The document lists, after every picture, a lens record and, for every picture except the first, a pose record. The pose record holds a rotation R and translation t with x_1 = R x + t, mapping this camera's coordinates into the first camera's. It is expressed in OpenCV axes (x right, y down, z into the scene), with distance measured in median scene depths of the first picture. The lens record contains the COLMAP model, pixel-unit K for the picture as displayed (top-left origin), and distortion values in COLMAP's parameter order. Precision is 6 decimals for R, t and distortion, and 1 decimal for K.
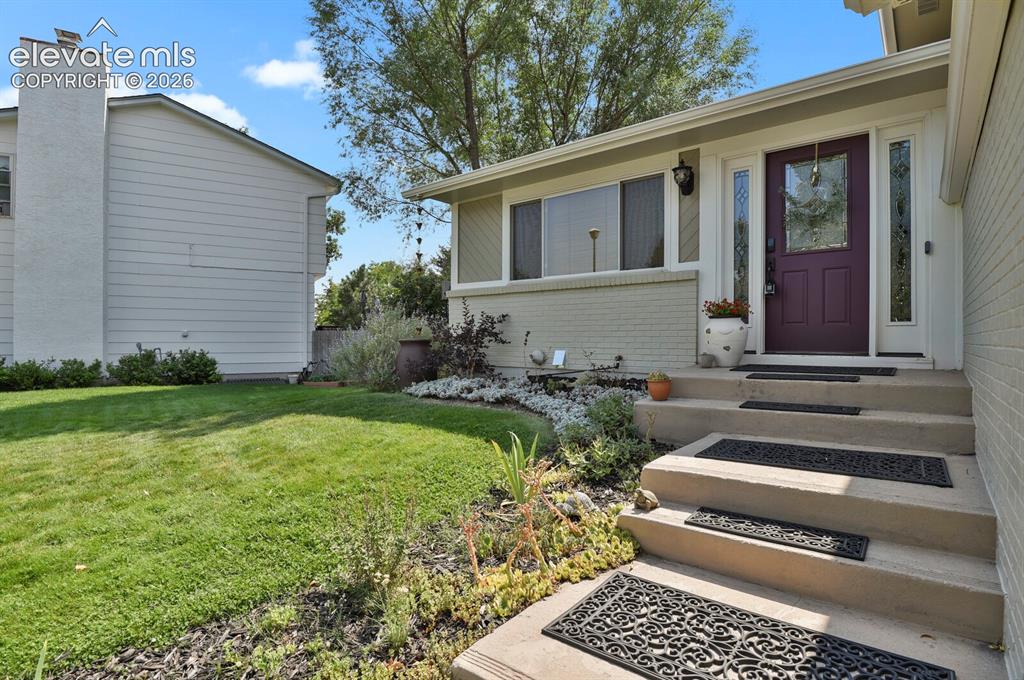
lens RADIAL K [[526.9, 0, 513.3], [0, 526.9, 350.7], [0, 0, 1]] dist [-0.032757, -0.000353]
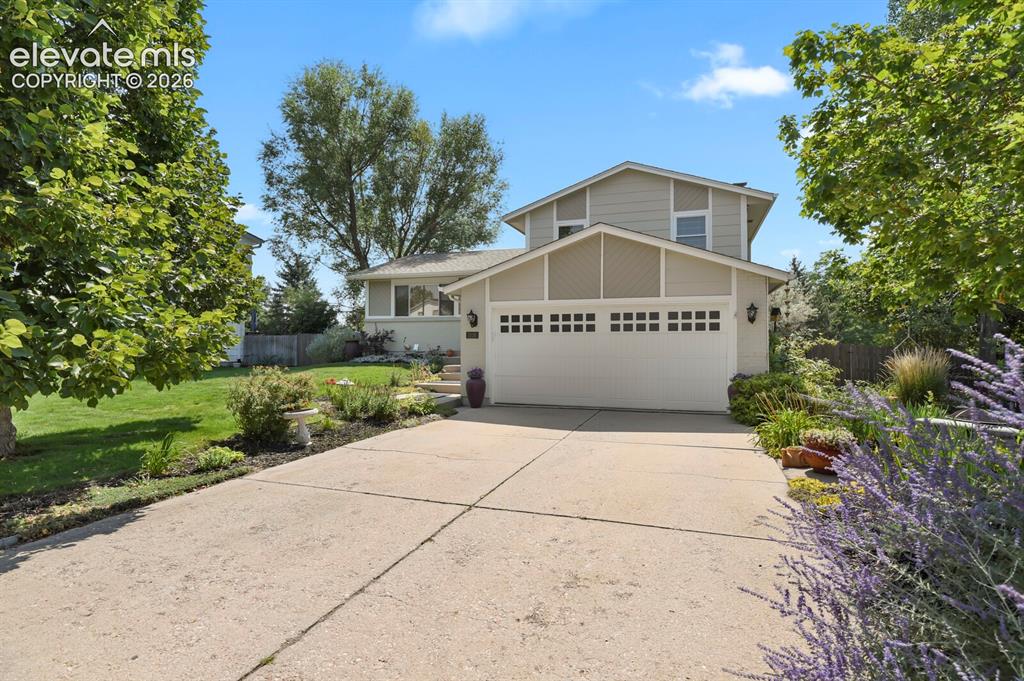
lens RADIAL K [[505.7, 0, 520.9], [0, 505.7, 341.3], [0, 0, 1]] dist [-0.031091, -0.000106]
pose [[0.937060, 0.006801, 0.349102, -0.338295], [0.003237, 0.999598, -0.028162, 0.062854], [-0.349153, 0.027520, 0.936662, -1.730060]]
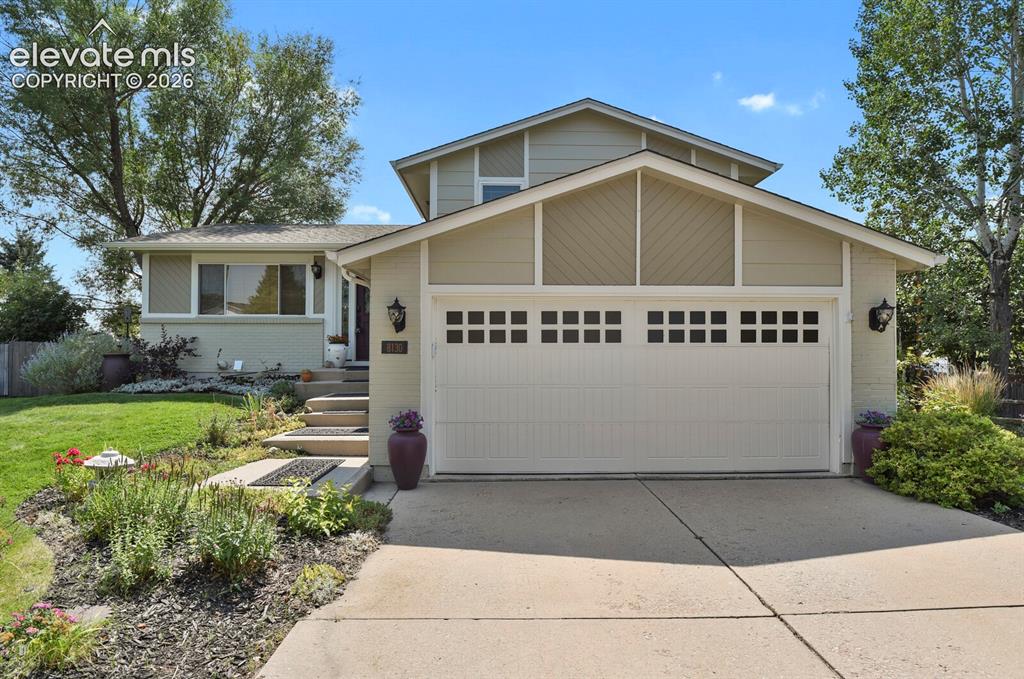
lens RADIAL K [[526.9, 0, 513.3], [0, 526.9, 350.2], [0, 0, 1]] dist [-0.032757, -0.000353]
pose [[0.765316, 0.008844, 0.643594, -0.333072], [0.011507, 0.999558, -0.027420, 0.023414], [-0.643552, 0.028390, 0.764875, -0.865411]]
